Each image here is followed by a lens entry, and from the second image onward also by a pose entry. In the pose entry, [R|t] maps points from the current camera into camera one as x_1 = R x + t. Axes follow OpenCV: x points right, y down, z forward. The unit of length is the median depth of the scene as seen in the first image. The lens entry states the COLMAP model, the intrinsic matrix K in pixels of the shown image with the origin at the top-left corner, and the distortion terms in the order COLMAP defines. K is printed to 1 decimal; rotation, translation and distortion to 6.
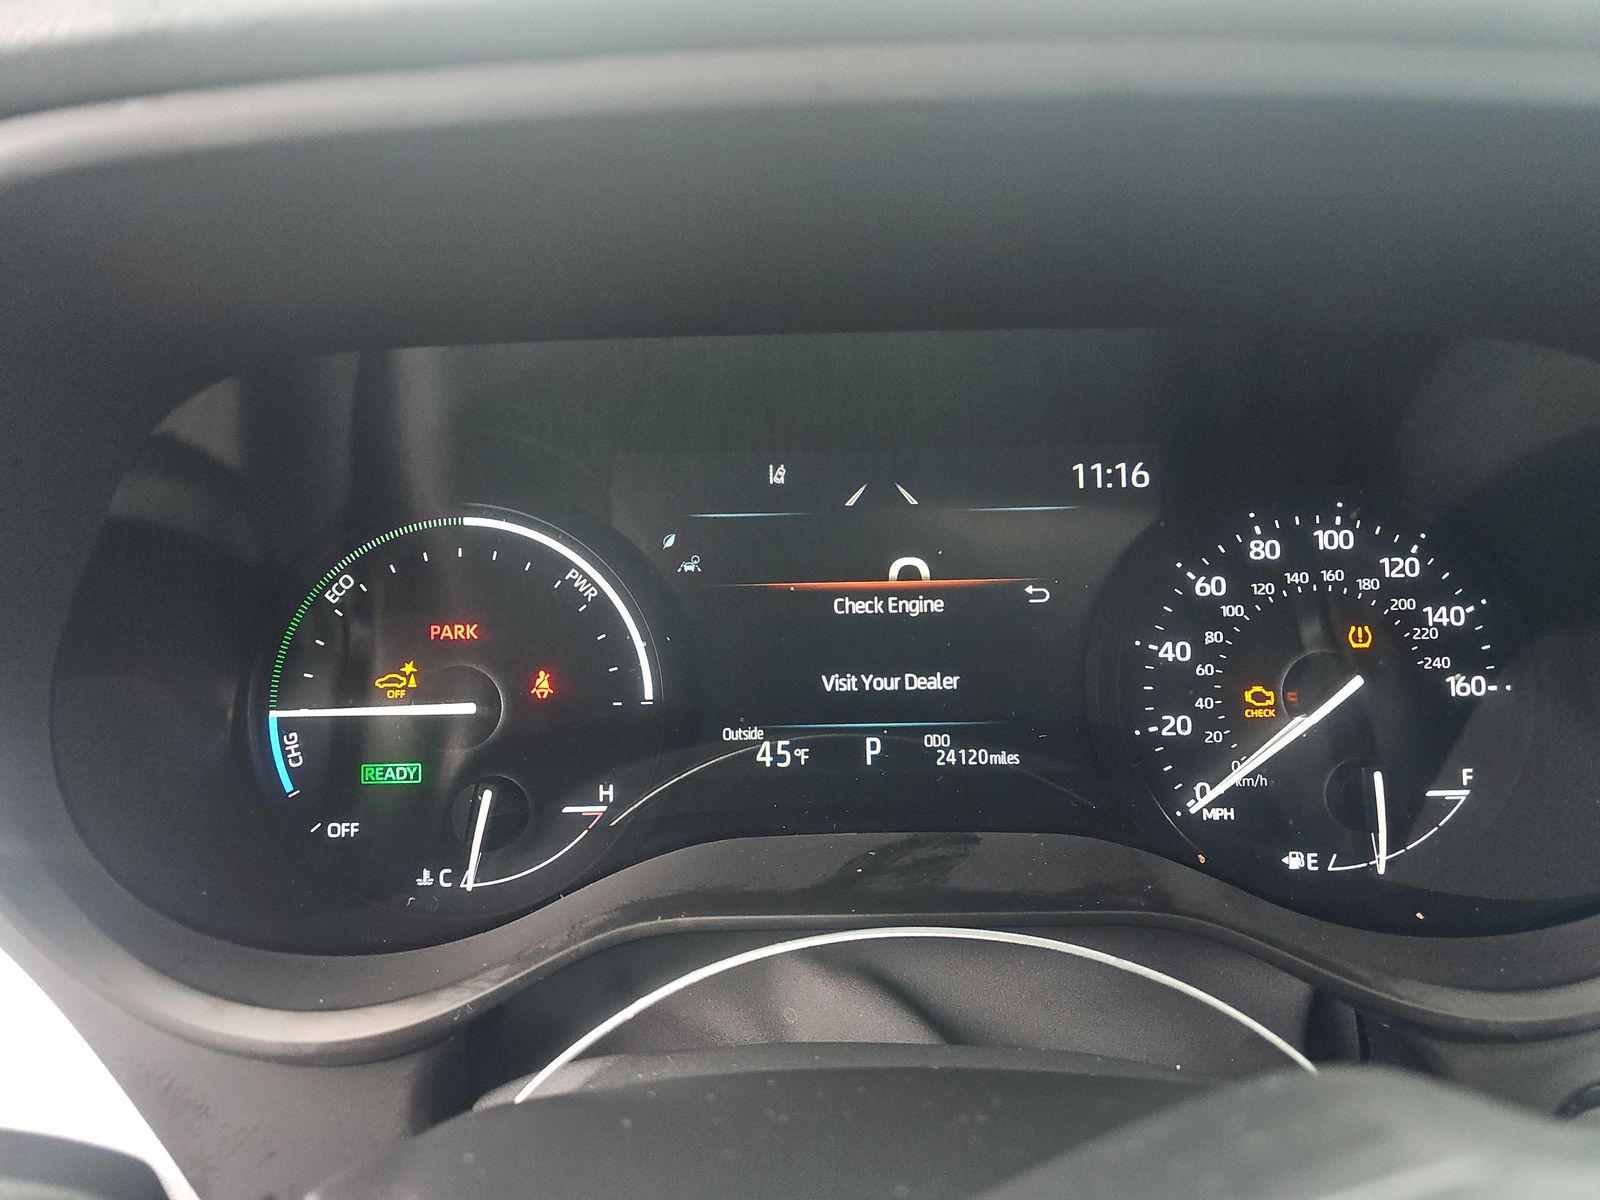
lens RADIAL K [[1042.3, 0, 809.8], [0, 1042.3, 595.0], [0, 0, 1]] dist [0.004890, -0.015120]
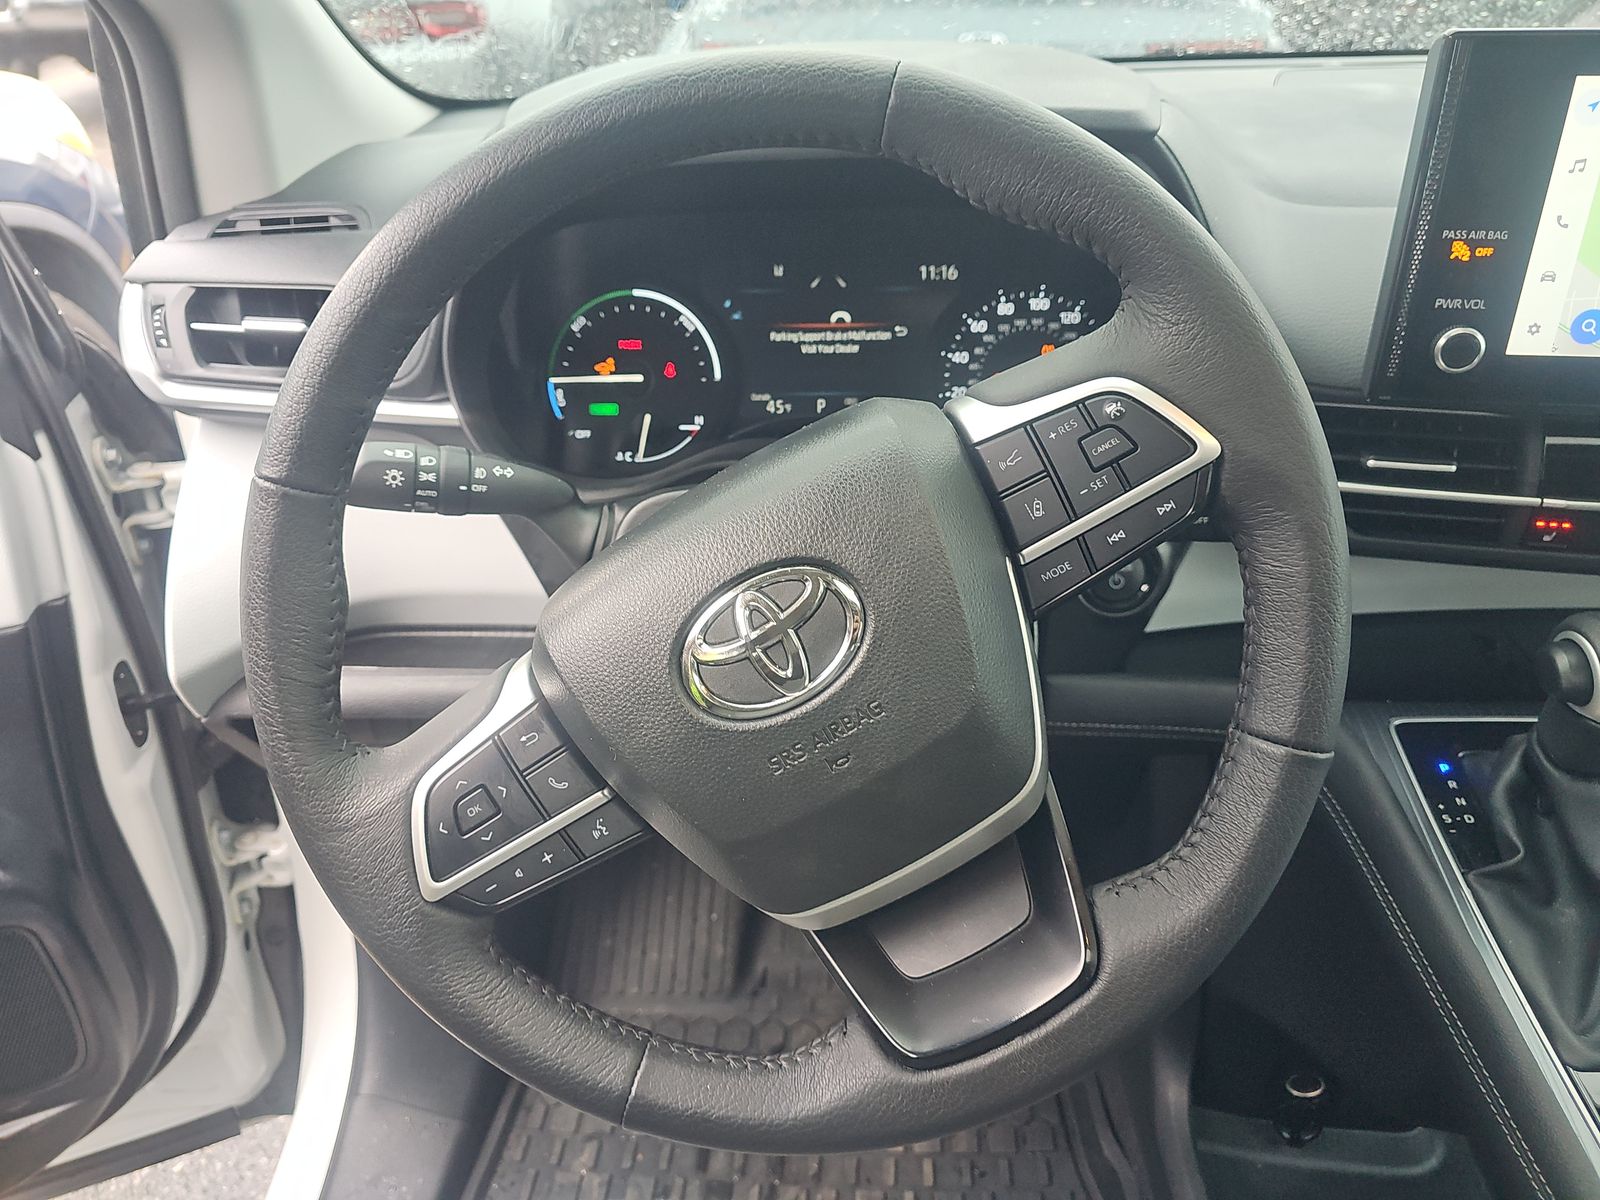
lens RADIAL K [[1042.3, 0, 789.2], [0, 1042.3, 612.6], [0, 0, 1]] dist [0.004890, -0.015120]
pose [[0.997624, 0.026405, -0.063631, 0.147675], [-0.013948, 0.981920, 0.188783, 0.169309], [0.067466, -0.187447, 0.979955, -1.229625]]
